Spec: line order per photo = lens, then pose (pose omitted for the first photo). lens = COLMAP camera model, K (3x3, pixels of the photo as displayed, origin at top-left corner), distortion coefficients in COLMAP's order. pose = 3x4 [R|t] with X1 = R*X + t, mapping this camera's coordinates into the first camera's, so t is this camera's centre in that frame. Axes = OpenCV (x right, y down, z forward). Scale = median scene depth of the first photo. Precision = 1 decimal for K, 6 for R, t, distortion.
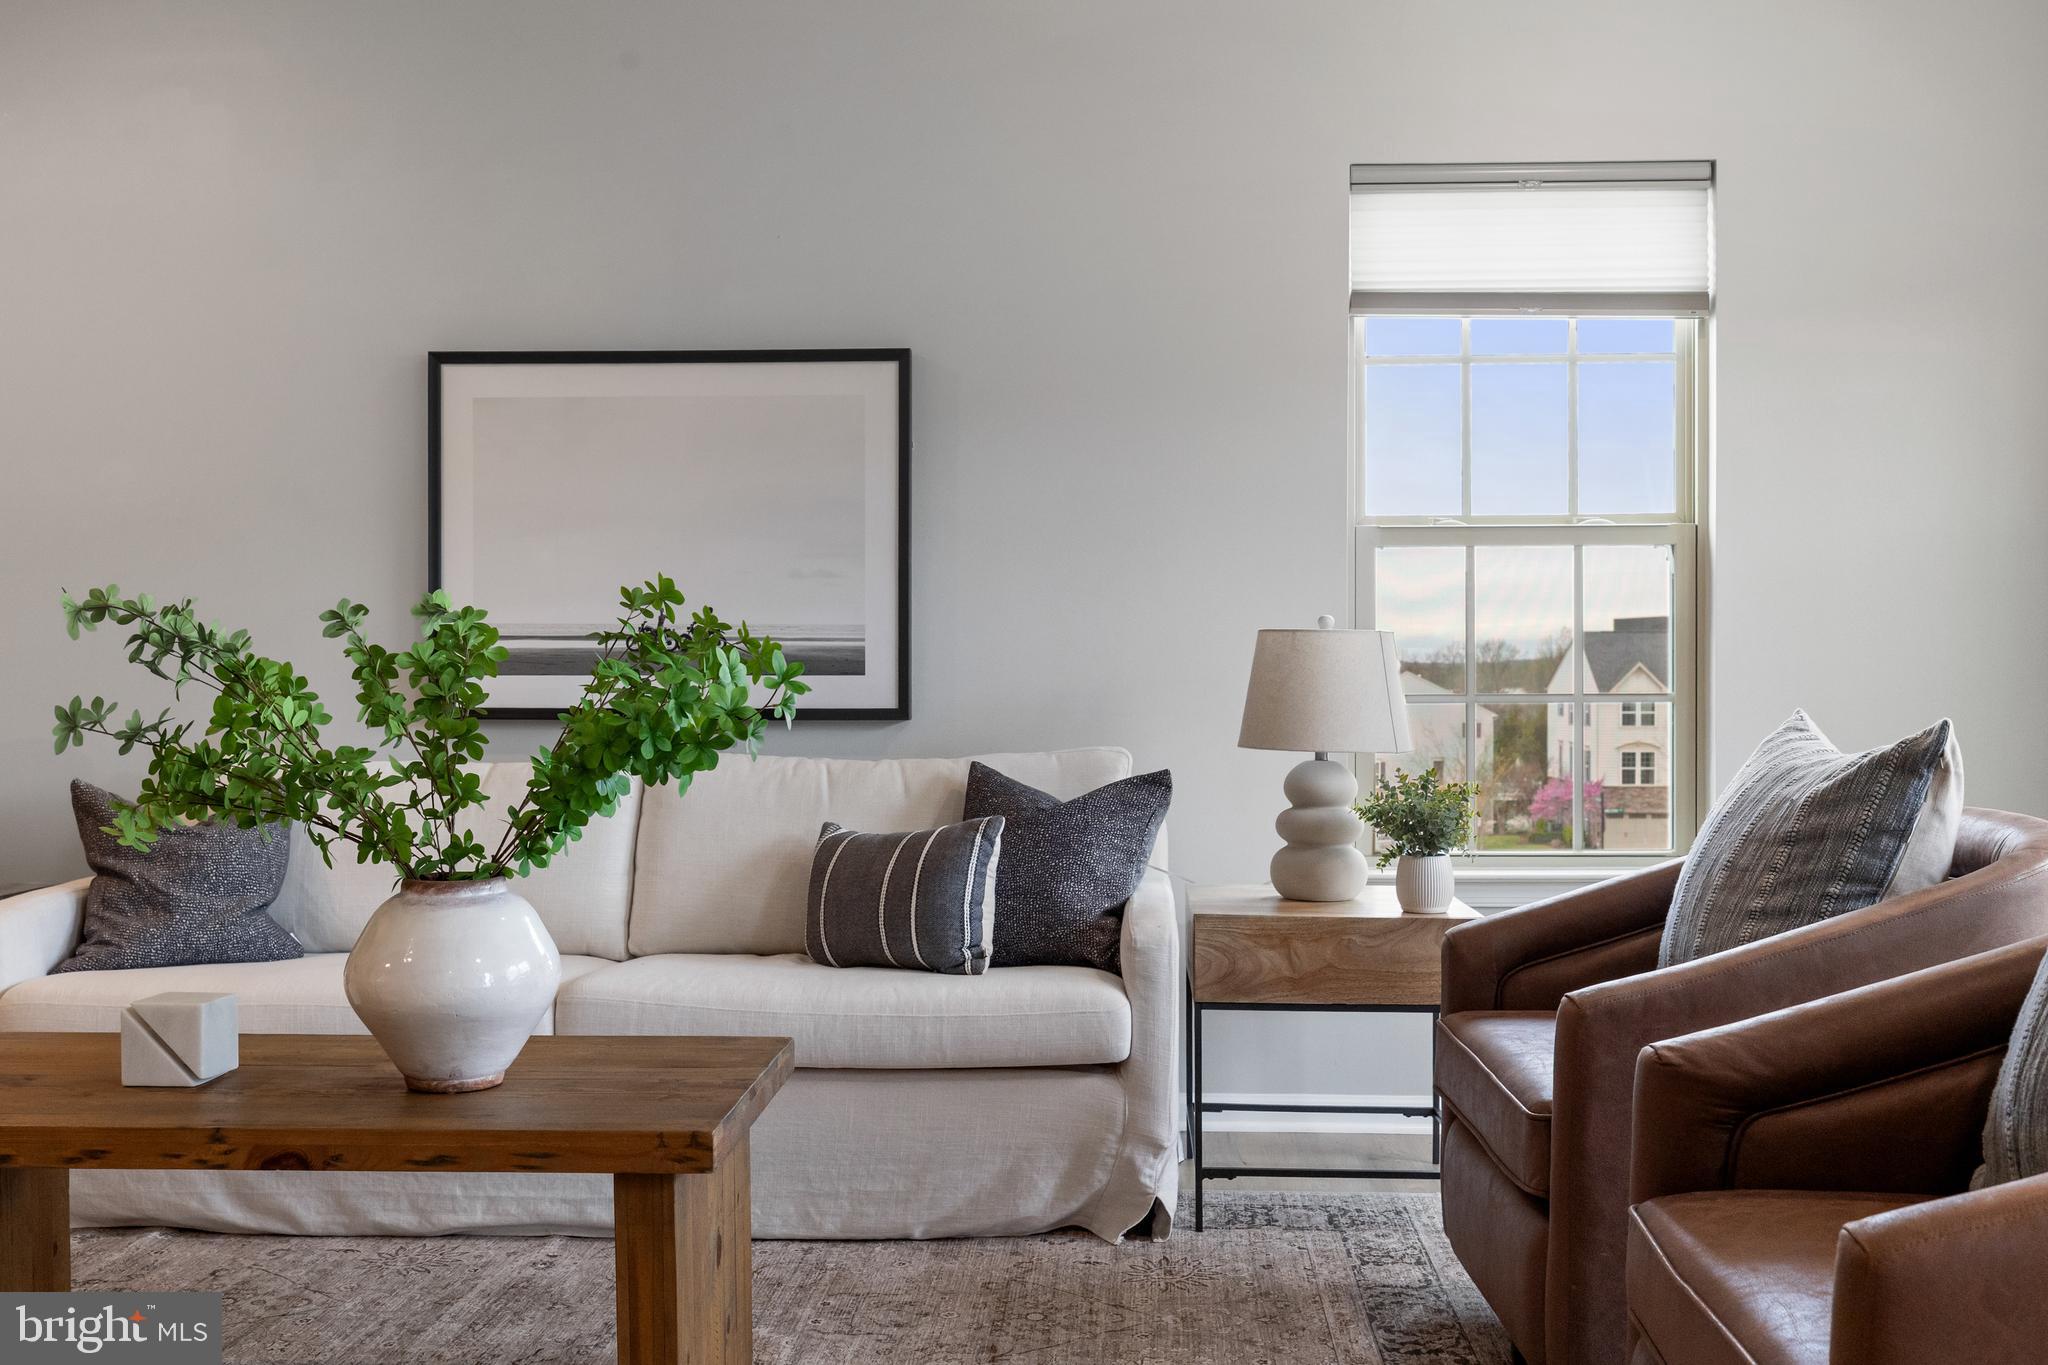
lens RADIAL K [[2025.7, 0, 1030.7], [0, 2025.7, 694.2], [0, 0, 1]] dist [0.004984, 0.000000]
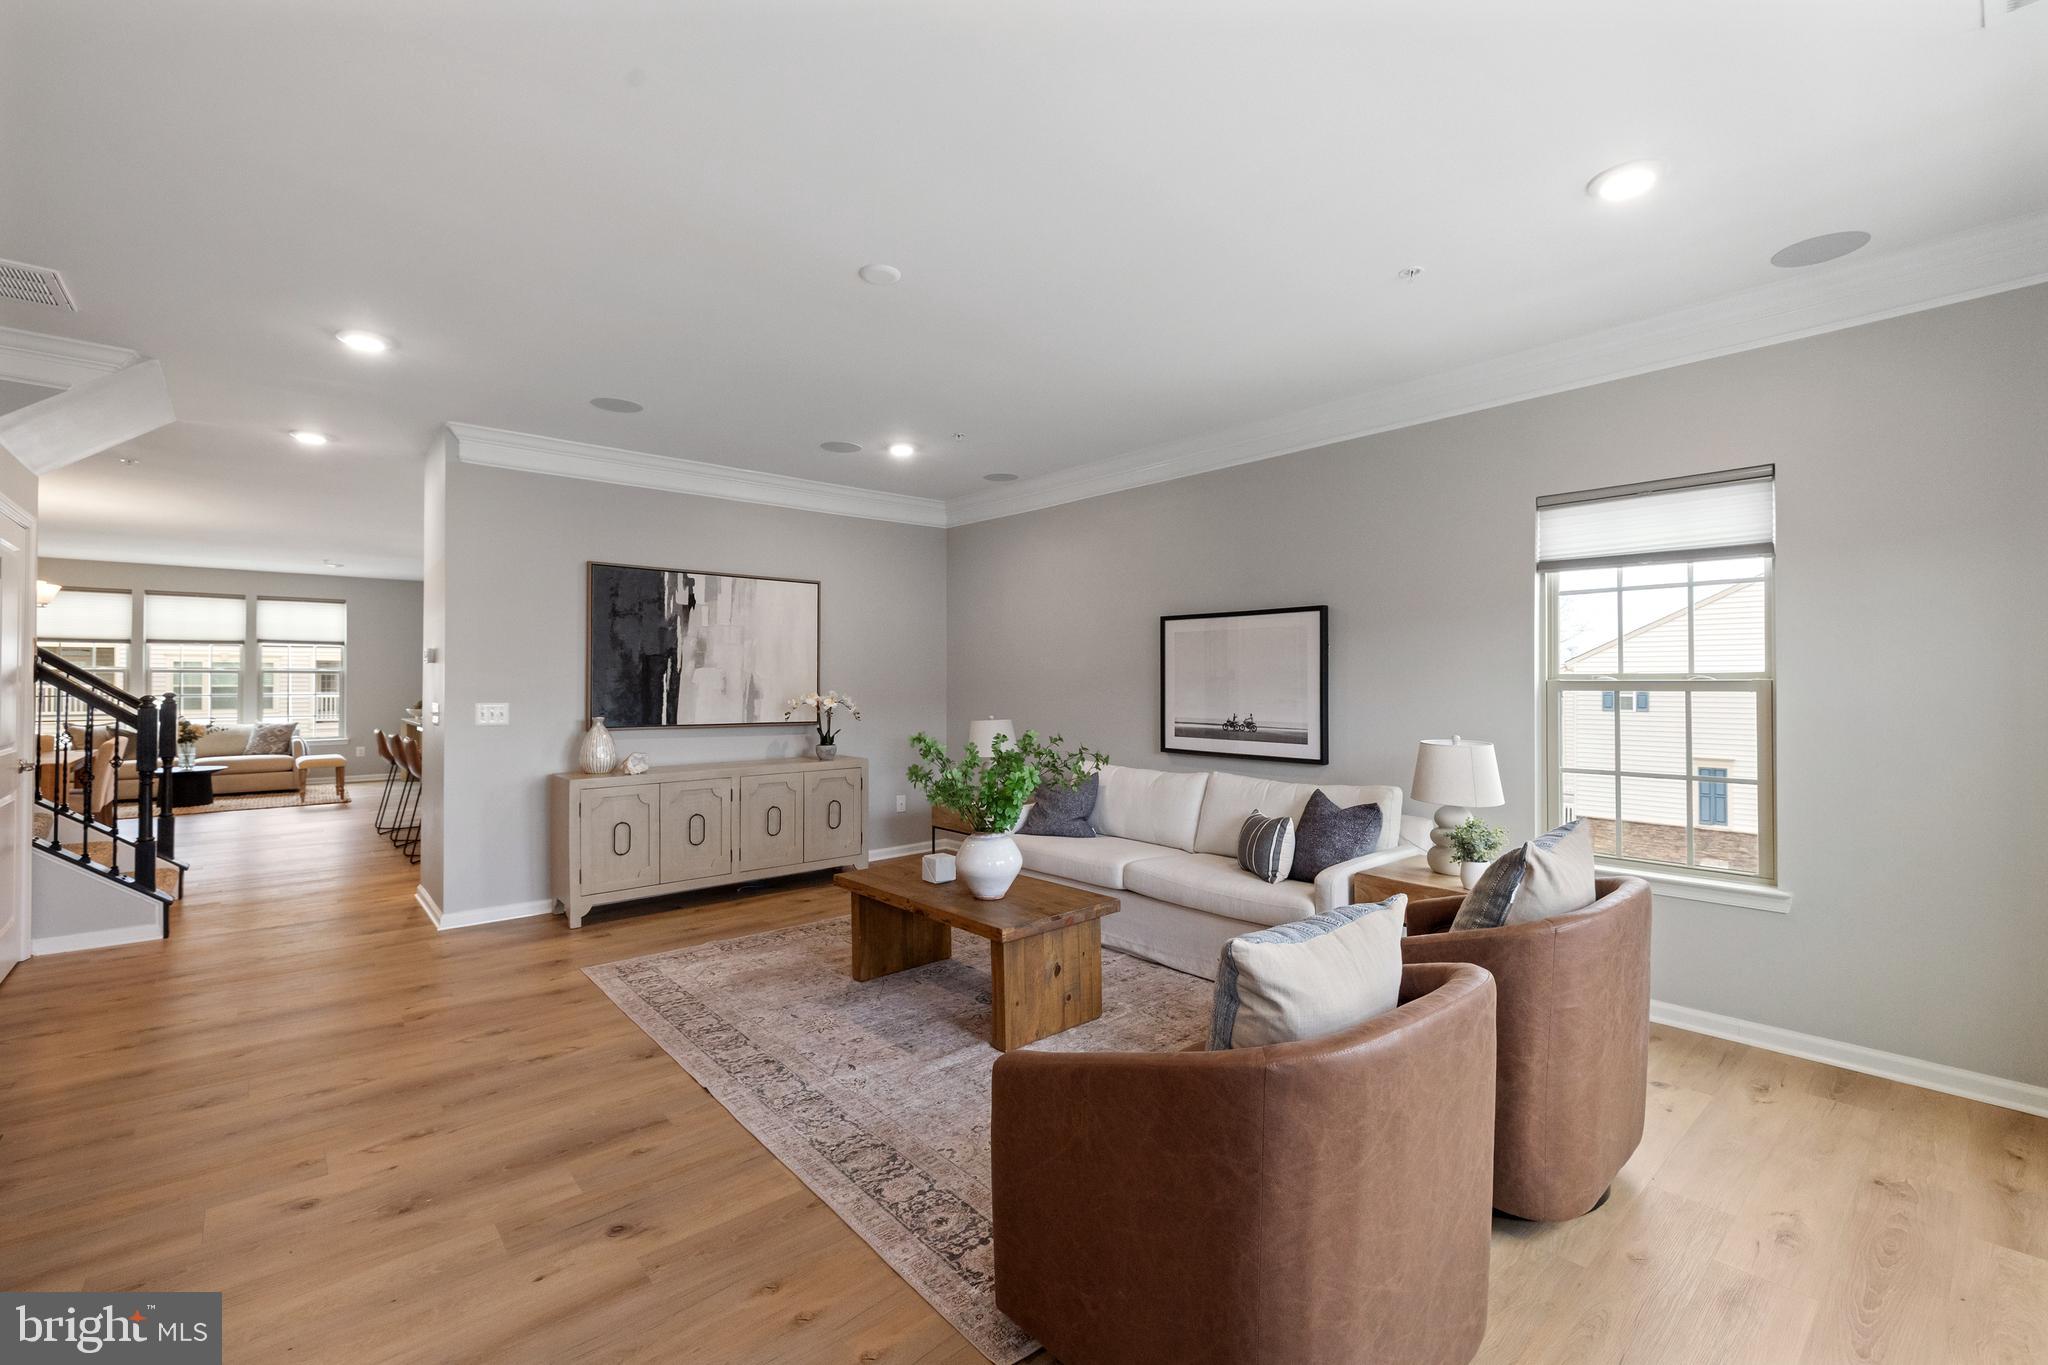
lens RADIAL K [[883.7, 0, 1024.3], [0, 883.7, 677.7], [0, 0, 1]] dist [0.003842, 0.000432]
pose [[0.693063, -0.001897, -0.720874, 0.432309], [-0.003022, 0.999980, -0.005537, -0.080967], [0.720870, 0.006016, 0.693044, 0.051925]]
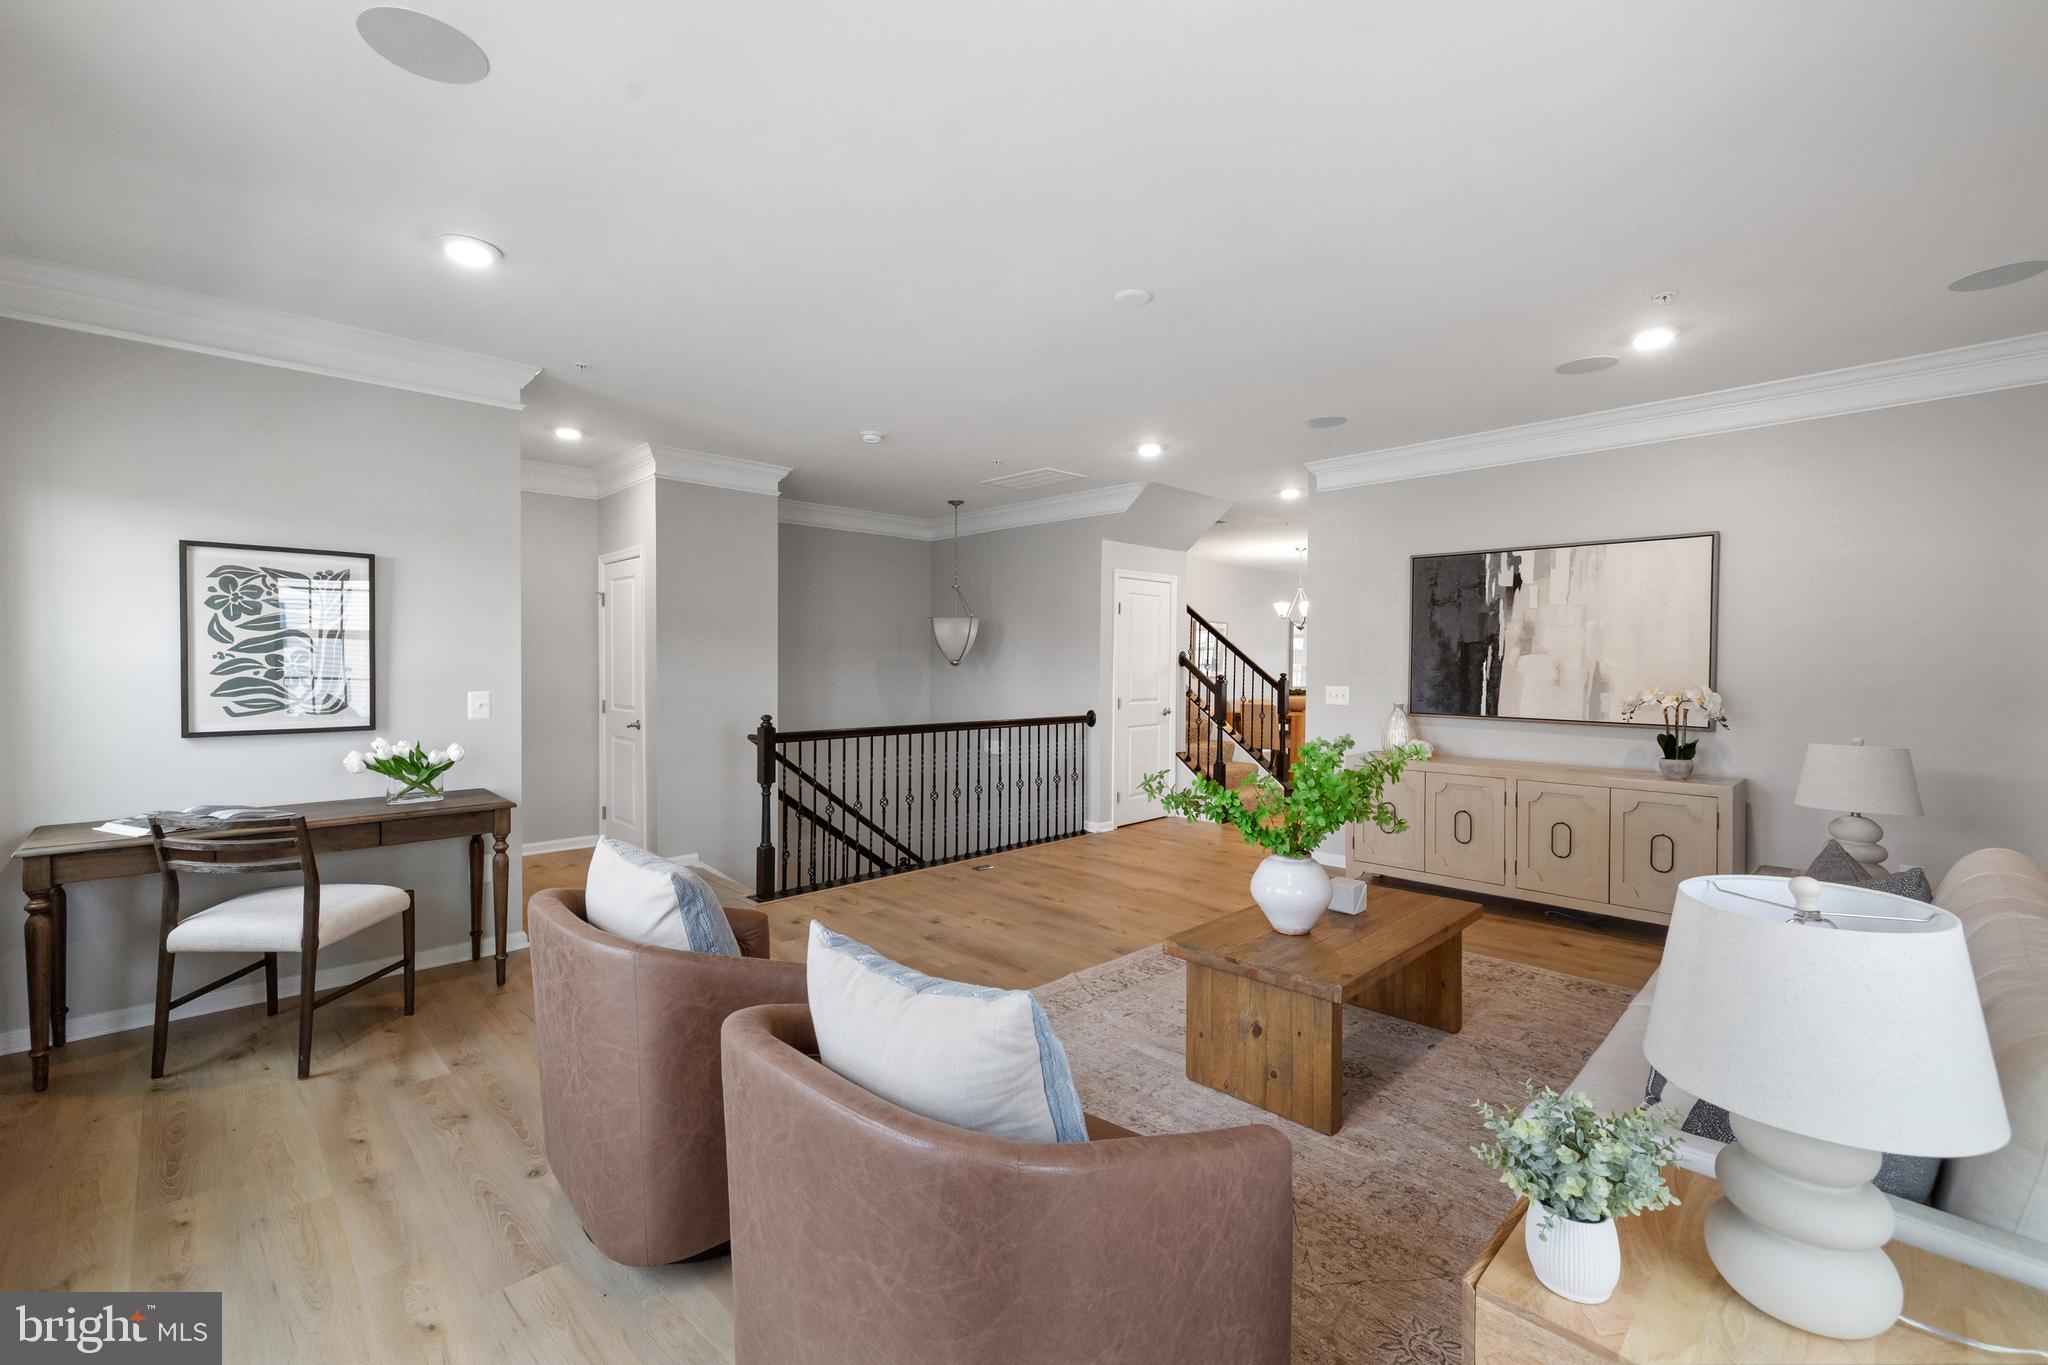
lens RADIAL K [[883.7, 0, 1029.3], [0, 883.7, 674.0], [0, 0, 1]] dist [0.003842, 0.000432]
pose [[-0.684707, 0.011396, -0.728729, 0.464561], [-0.004312, 0.999797, 0.019687, -0.096027], [0.728805, 0.016622, -0.684519, 0.913461]]
